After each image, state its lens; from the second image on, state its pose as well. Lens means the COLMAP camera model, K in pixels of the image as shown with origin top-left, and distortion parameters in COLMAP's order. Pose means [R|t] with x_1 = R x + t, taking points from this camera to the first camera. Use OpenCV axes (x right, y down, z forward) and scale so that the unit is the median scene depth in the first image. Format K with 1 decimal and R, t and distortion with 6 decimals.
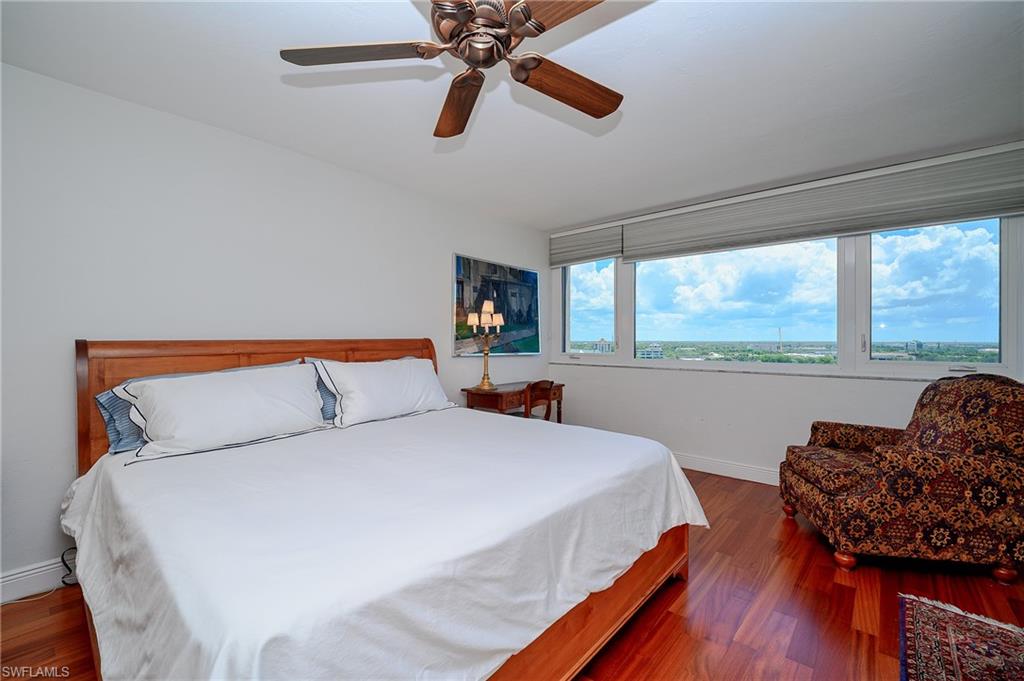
lens RADIAL K [[433.8, 0, 515.0], [0, 433.8, 346.9], [0, 0, 1]] dist [-0.010053, -0.000435]
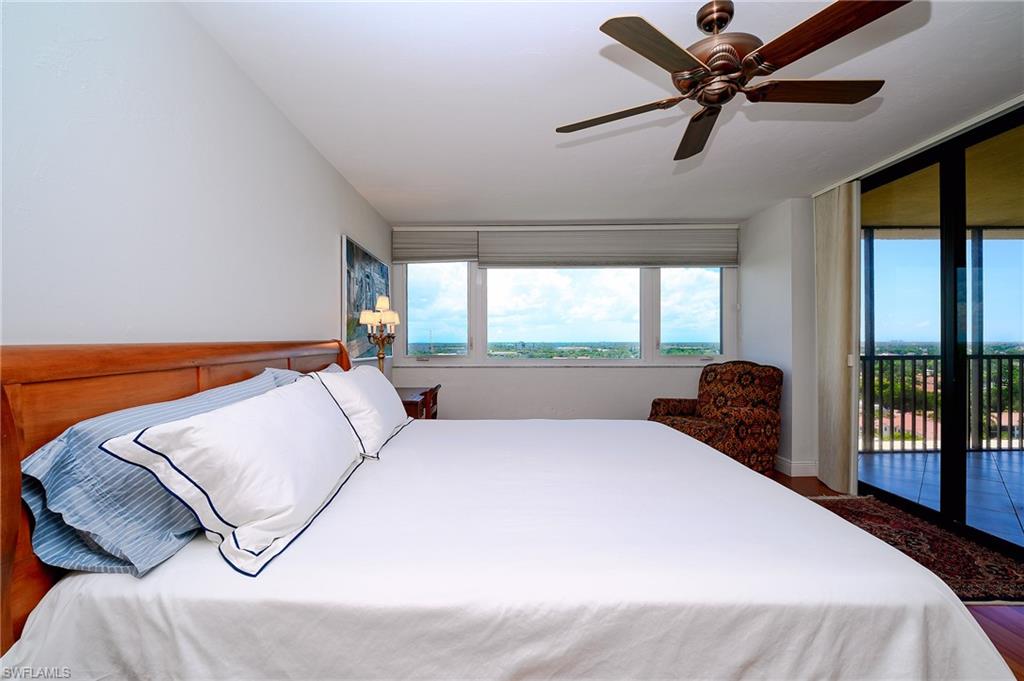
lens RADIAL K [[452.0, 0, 504.5], [0, 452.0, 341.6], [0, 0, 1]] dist [0.000819, -0.000875]
pose [[0.749483, -0.002249, 0.662019, -0.493887], [0.013465, 0.999839, -0.011847, -0.002676], [-0.661886, 0.017794, 0.749393, 0.172770]]
